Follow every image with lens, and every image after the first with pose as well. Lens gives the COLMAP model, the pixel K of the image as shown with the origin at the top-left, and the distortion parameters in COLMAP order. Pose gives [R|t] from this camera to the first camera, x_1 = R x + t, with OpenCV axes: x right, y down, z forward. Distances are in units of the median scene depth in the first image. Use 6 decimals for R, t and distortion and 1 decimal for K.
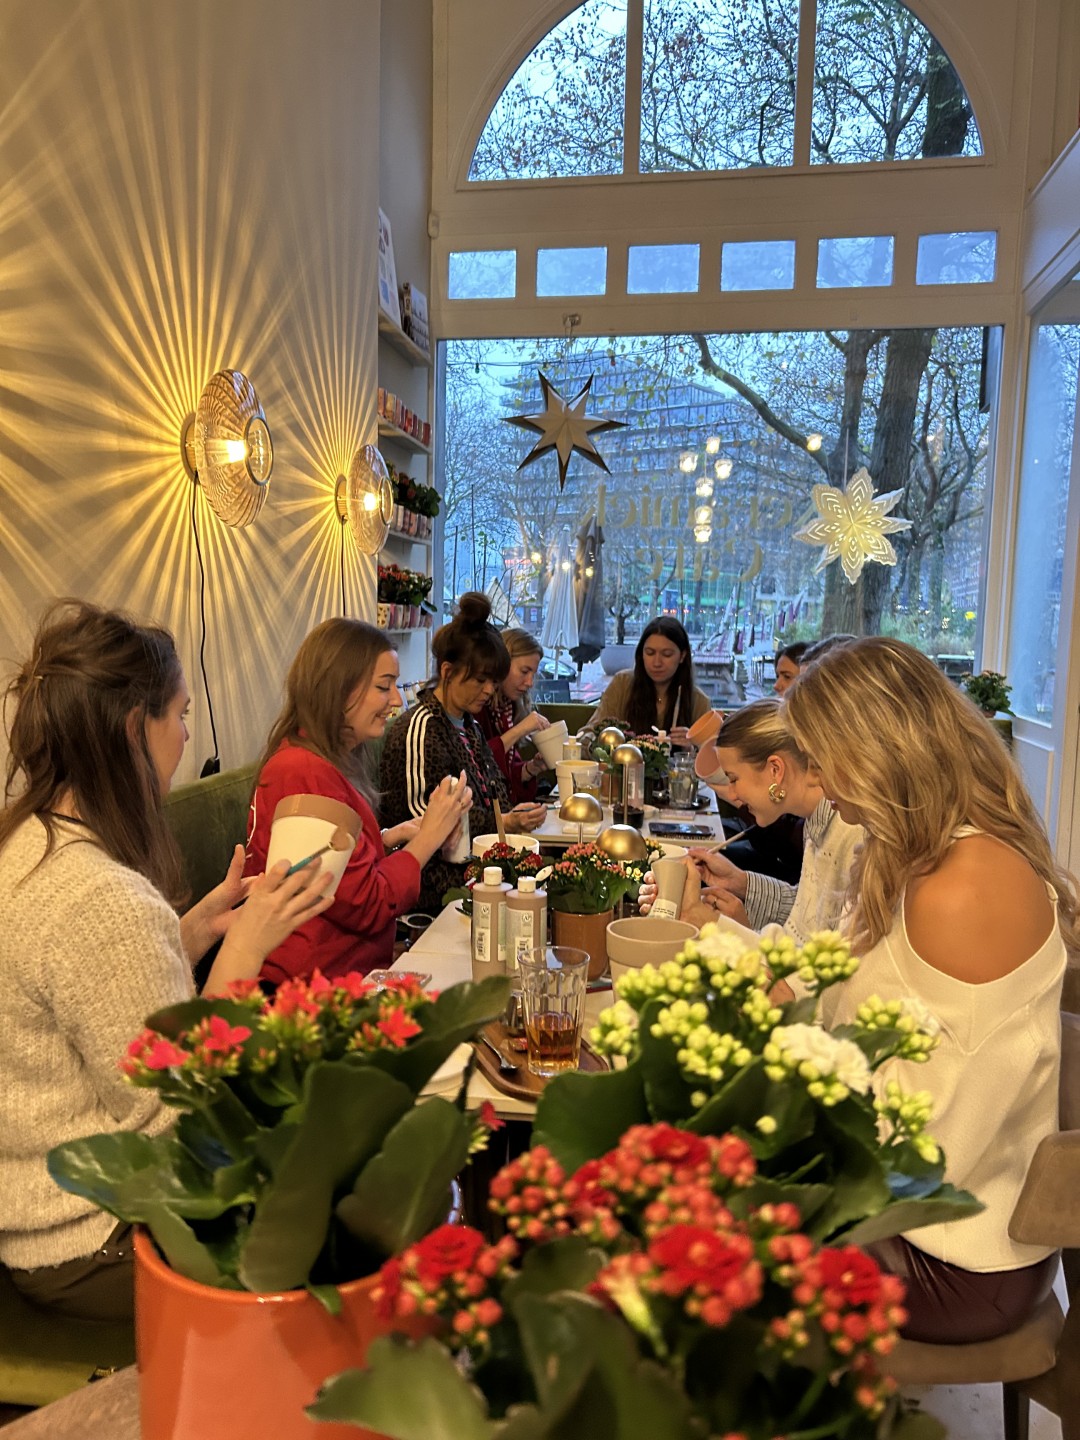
lens RADIAL K [[1086.0, 0, 542.9], [0, 1086.0, 726.8], [0, 0, 1]] dist [-0.003434, -0.016331]
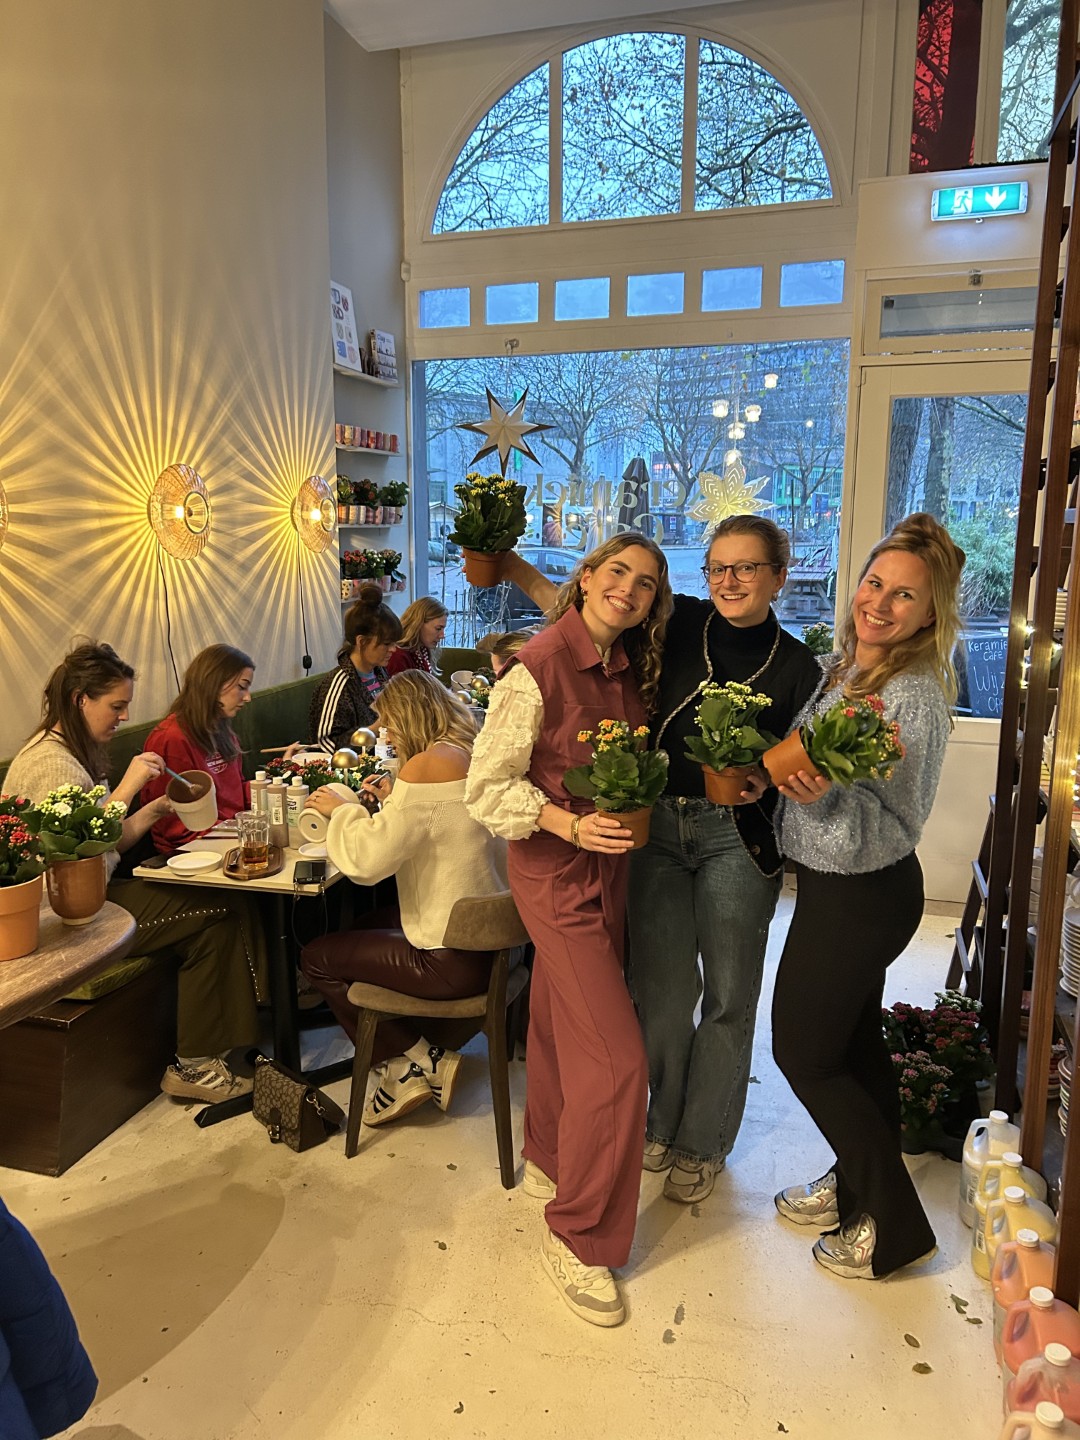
lens RADIAL K [[1086.0, 0, 536.0], [0, 1086.0, 716.0], [0, 0, 1]] dist [-0.003434, -0.016331]
pose [[0.989123, 0.008274, -0.146860, 0.341428], [0.002848, 0.997152, 0.075362, -0.052739], [0.147065, -0.074961, 0.986282, -0.385109]]
